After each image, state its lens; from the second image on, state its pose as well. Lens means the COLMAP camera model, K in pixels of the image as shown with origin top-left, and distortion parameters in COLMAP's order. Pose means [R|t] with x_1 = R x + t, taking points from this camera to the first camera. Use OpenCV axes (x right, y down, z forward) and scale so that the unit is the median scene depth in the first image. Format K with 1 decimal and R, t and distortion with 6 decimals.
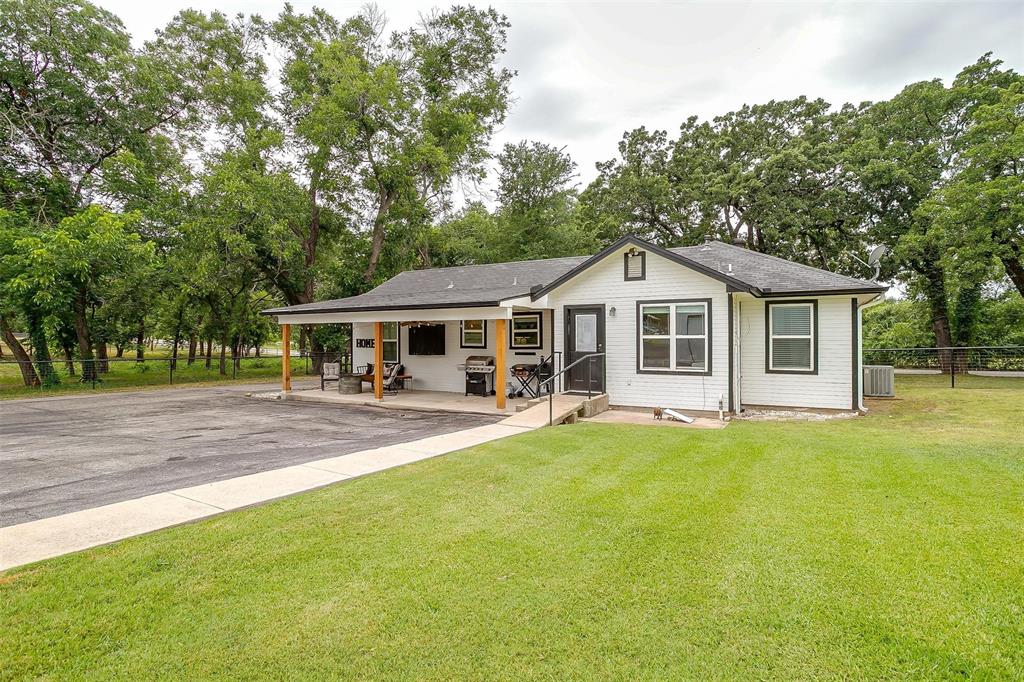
lens RADIAL K [[522.6, 0, 512.0], [0, 522.6, 341.0], [0, 0, 1]] dist [-0.027233, 0.001108]
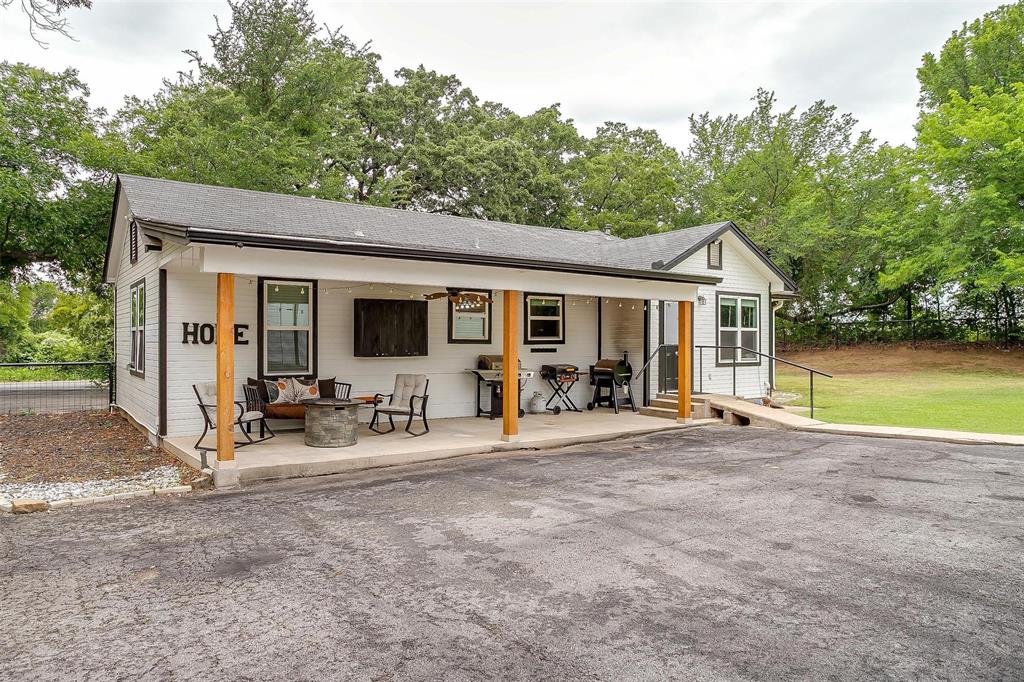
lens RADIAL K [[674.6, 0, 512.0], [0, 674.6, 341.0], [0, 0, 1]] dist [-0.010332, -0.001511]
pose [[0.405400, 0.006085, 0.914119, -0.892018], [0.003534, 0.999960, -0.008223, 0.020353], [-0.914133, 0.006564, 0.405362, 0.720717]]
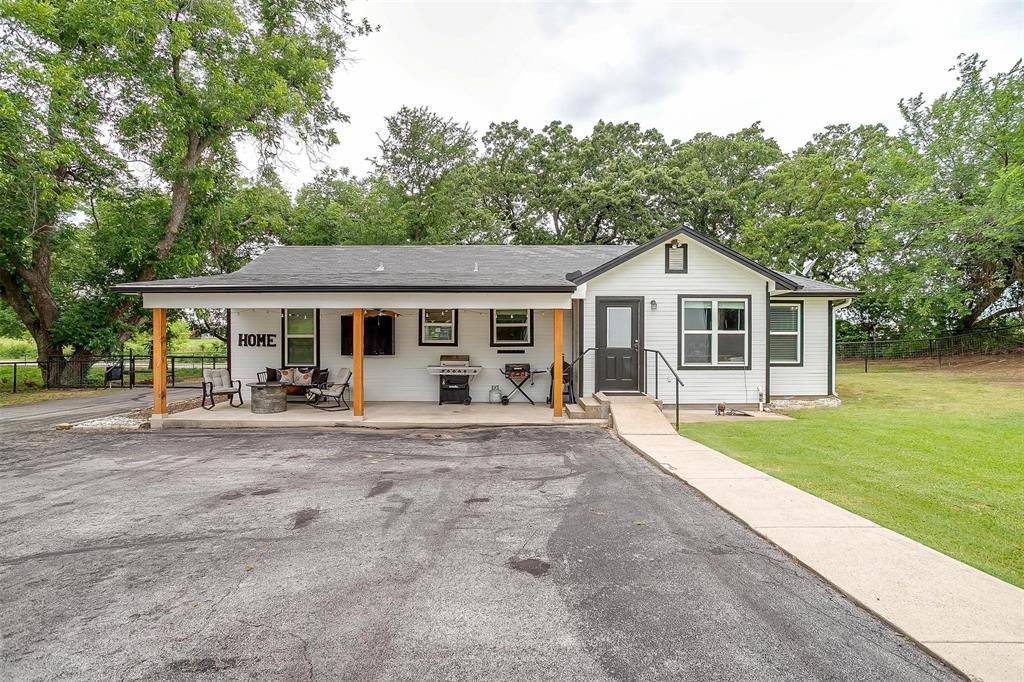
lens RADIAL K [[522.6, 0, 512.0], [0, 522.6, 341.0], [0, 0, 1]] dist [-0.027233, 0.001108]
pose [[0.862696, 0.001910, 0.505720, -0.439184], [0.000234, 0.999991, -0.004175, 0.011052], [-0.505723, 0.003720, 0.862688, 0.277780]]
